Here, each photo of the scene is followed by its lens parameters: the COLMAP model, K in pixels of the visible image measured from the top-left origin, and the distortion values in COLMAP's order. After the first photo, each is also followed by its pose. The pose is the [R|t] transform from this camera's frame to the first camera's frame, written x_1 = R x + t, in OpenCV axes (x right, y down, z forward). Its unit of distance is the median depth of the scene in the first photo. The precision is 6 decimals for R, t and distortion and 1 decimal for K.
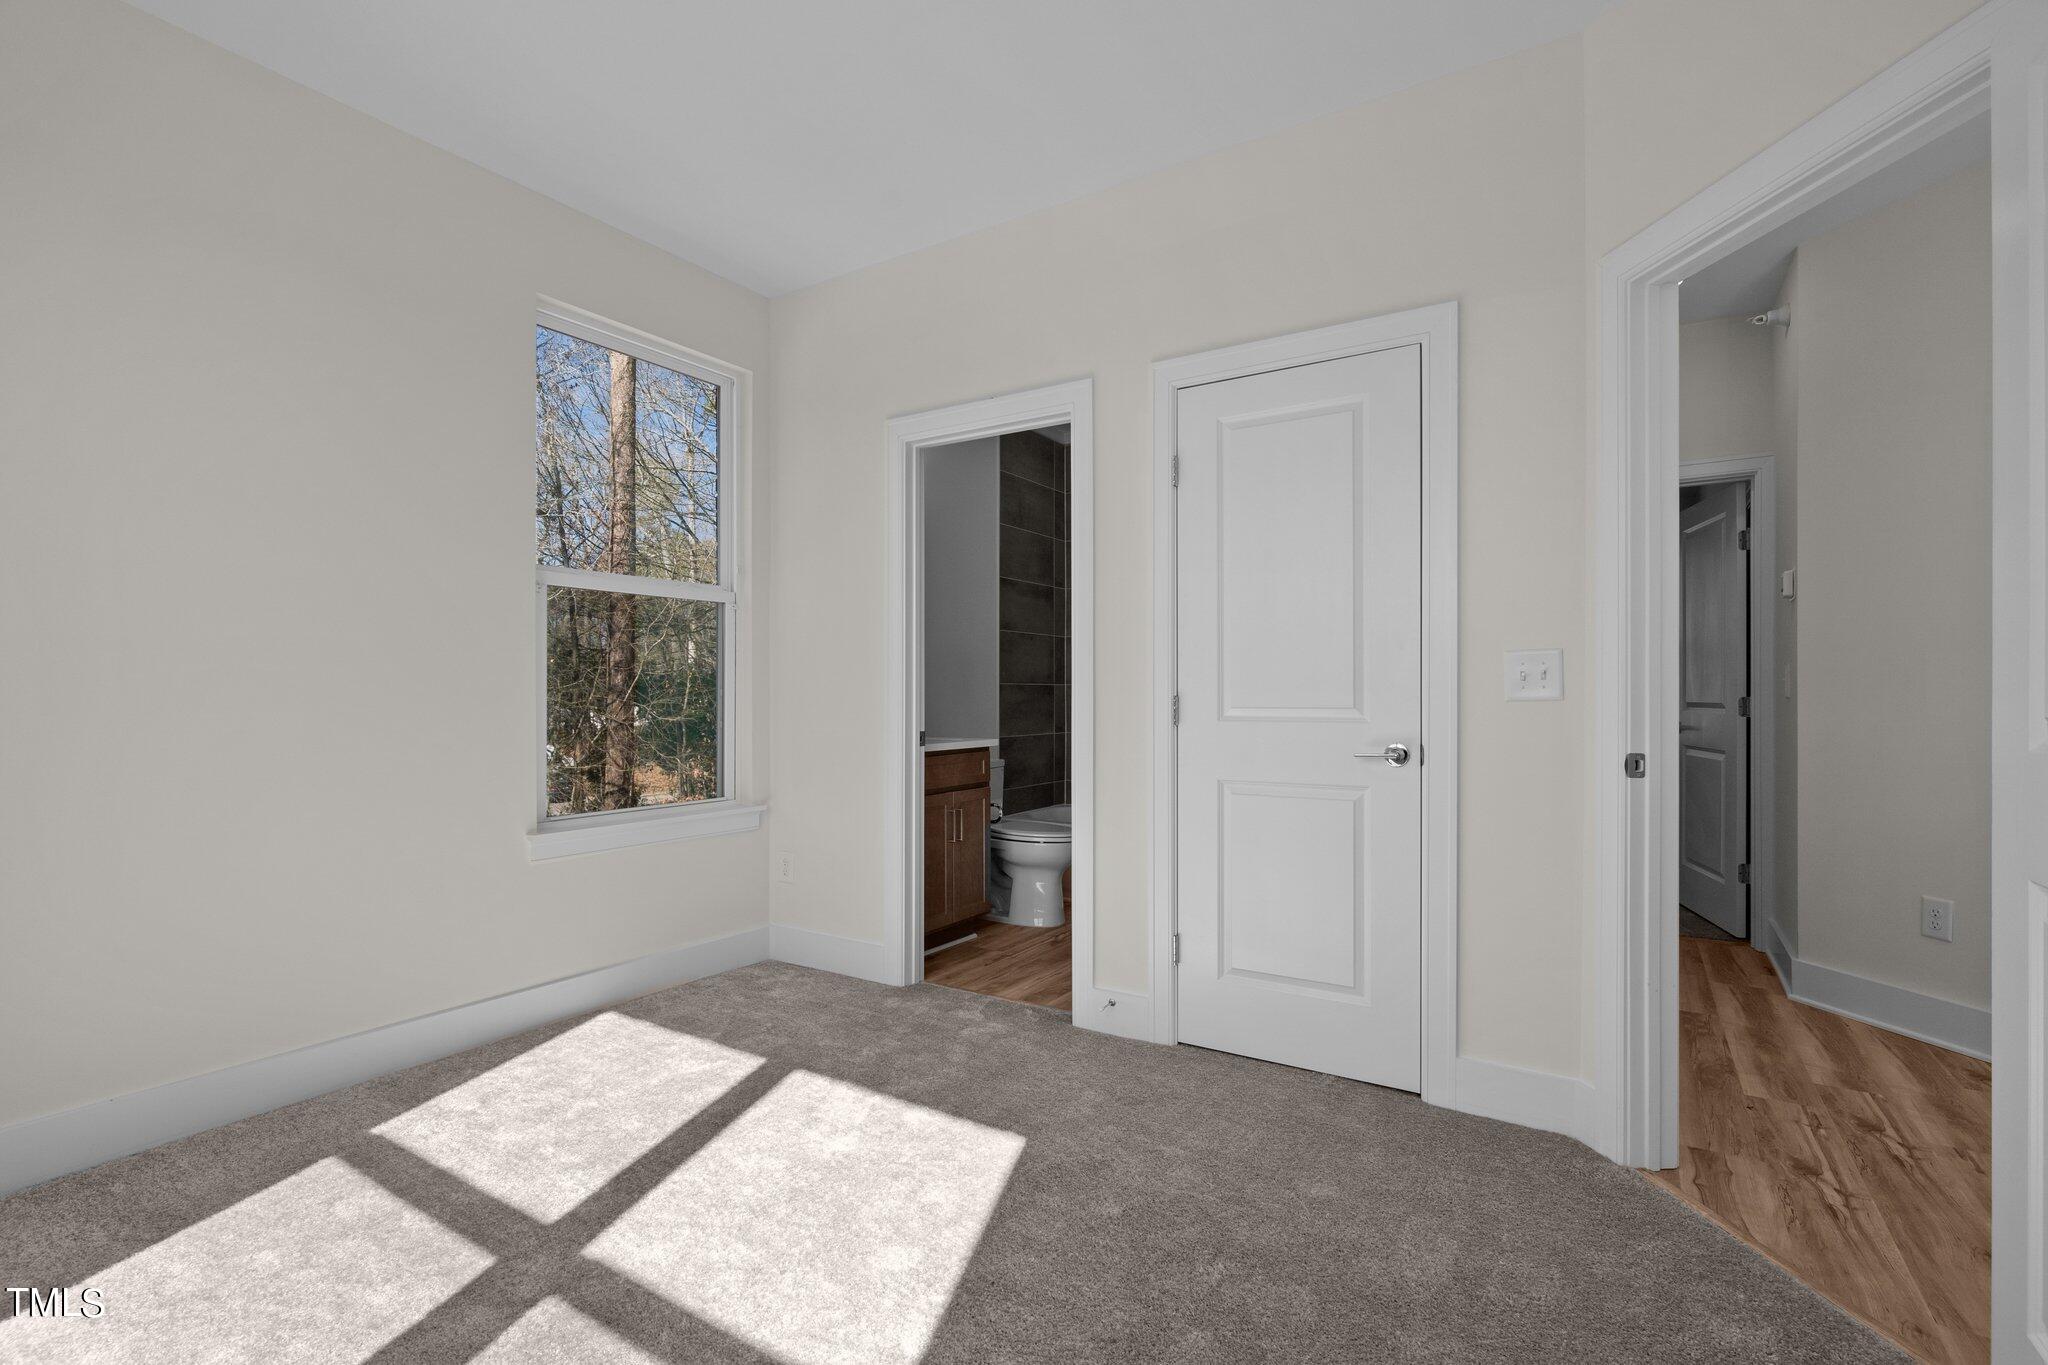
lens RADIAL K [[925.6, 0, 1023.0], [0, 925.6, 686.1], [0, 0, 1]] dist [-0.001488, 0.000023]
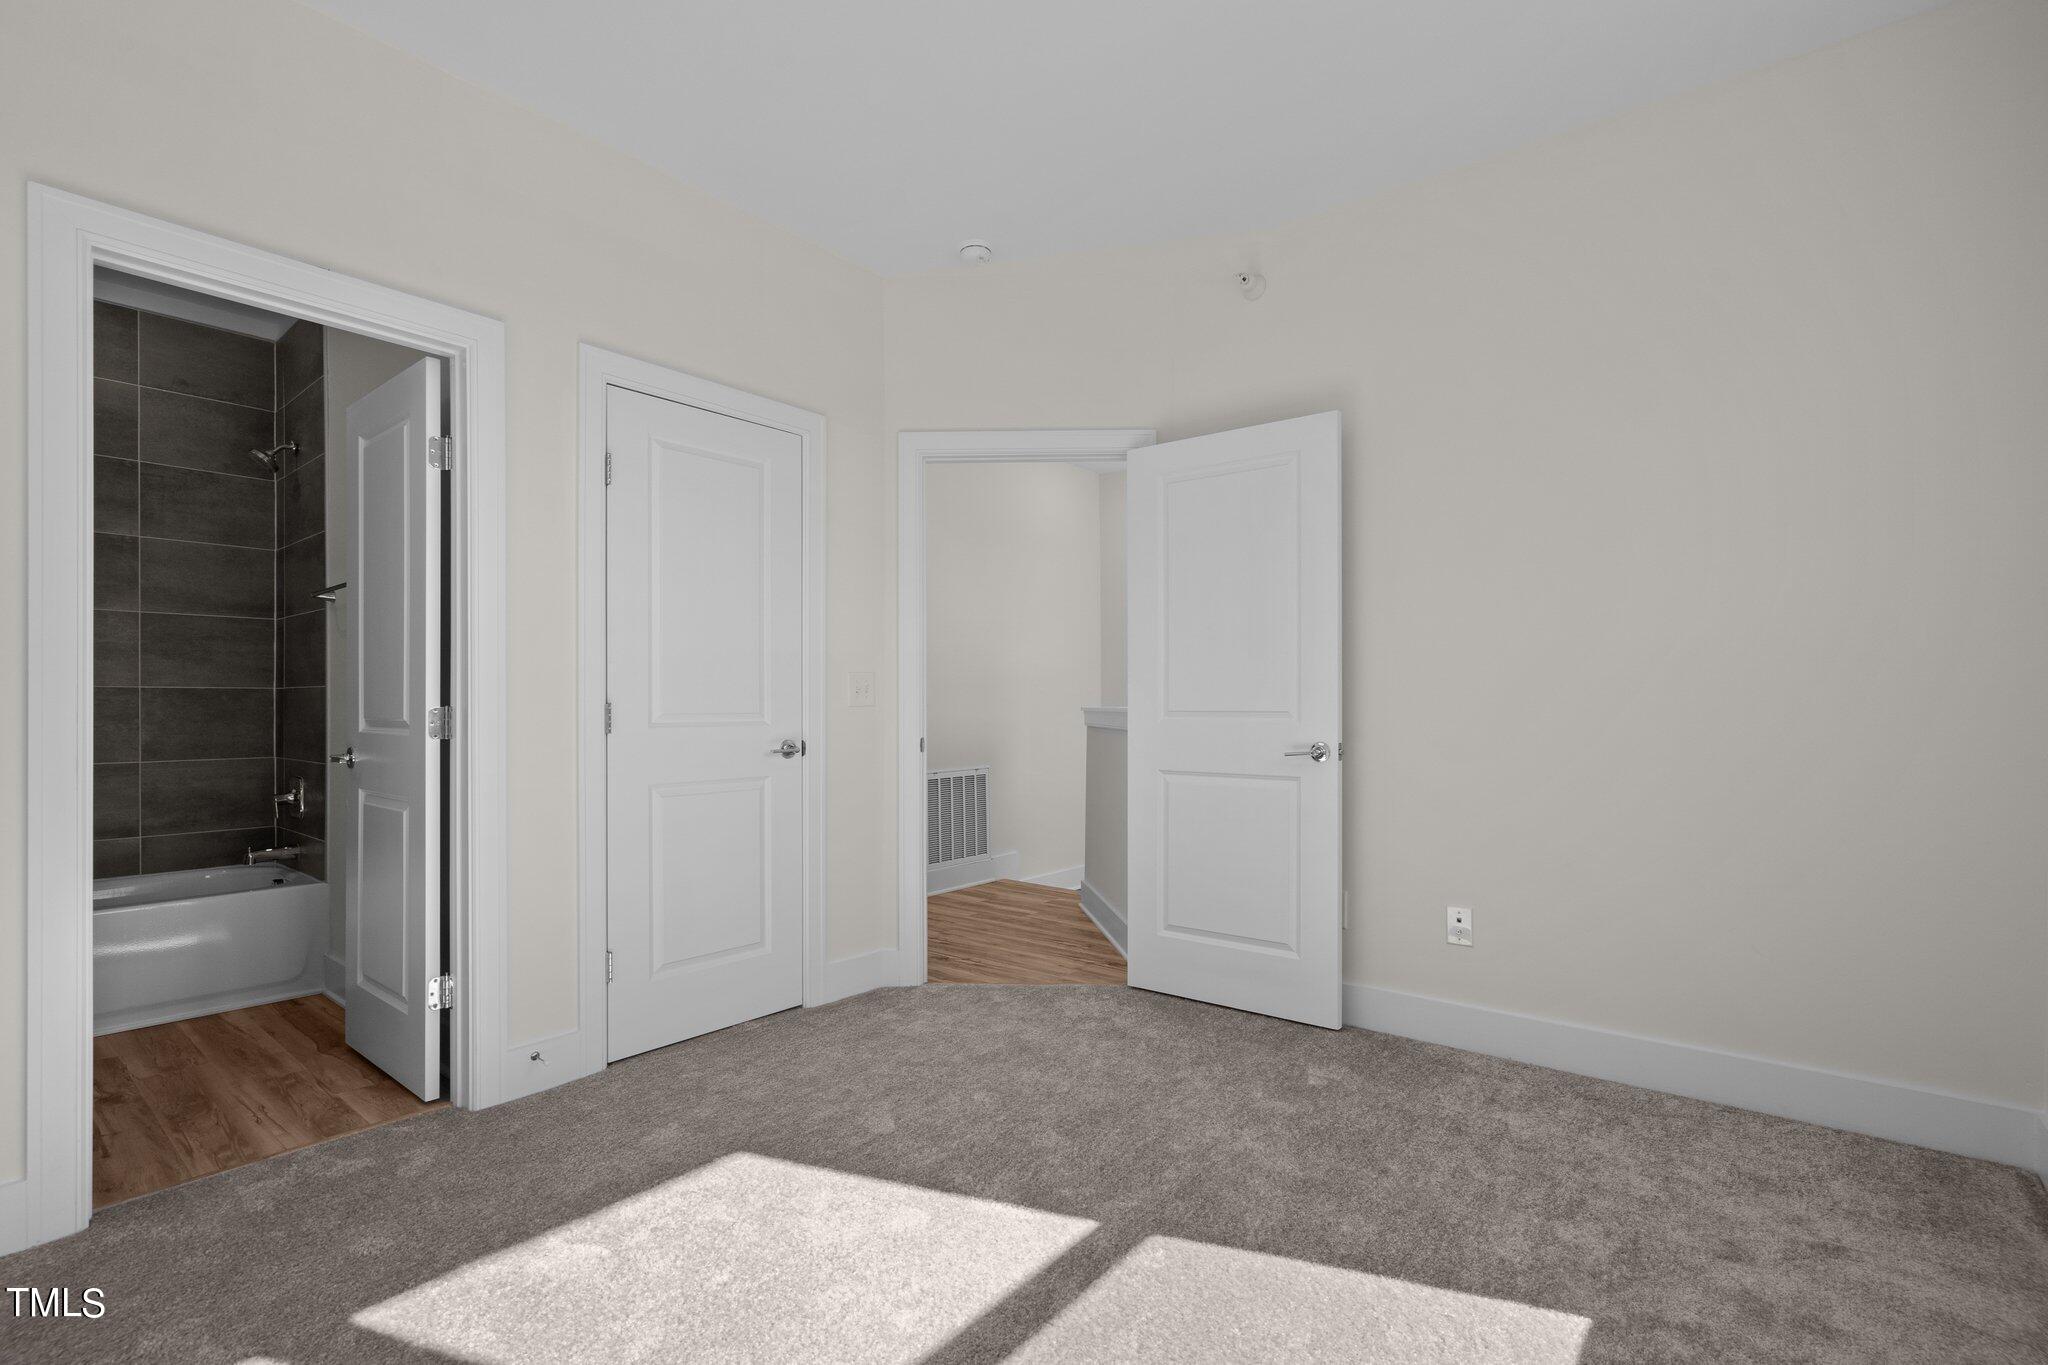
lens RADIAL K [[925.6, 0, 1023.0], [0, 925.6, 686.1], [0, 0, 1]] dist [-0.001488, 0.000023]
pose [[0.126168, 0.022834, 0.991746, -0.814106], [-0.009608, 0.999716, -0.021795, 0.011427], [-0.991962, -0.006779, 0.126352, 0.501944]]
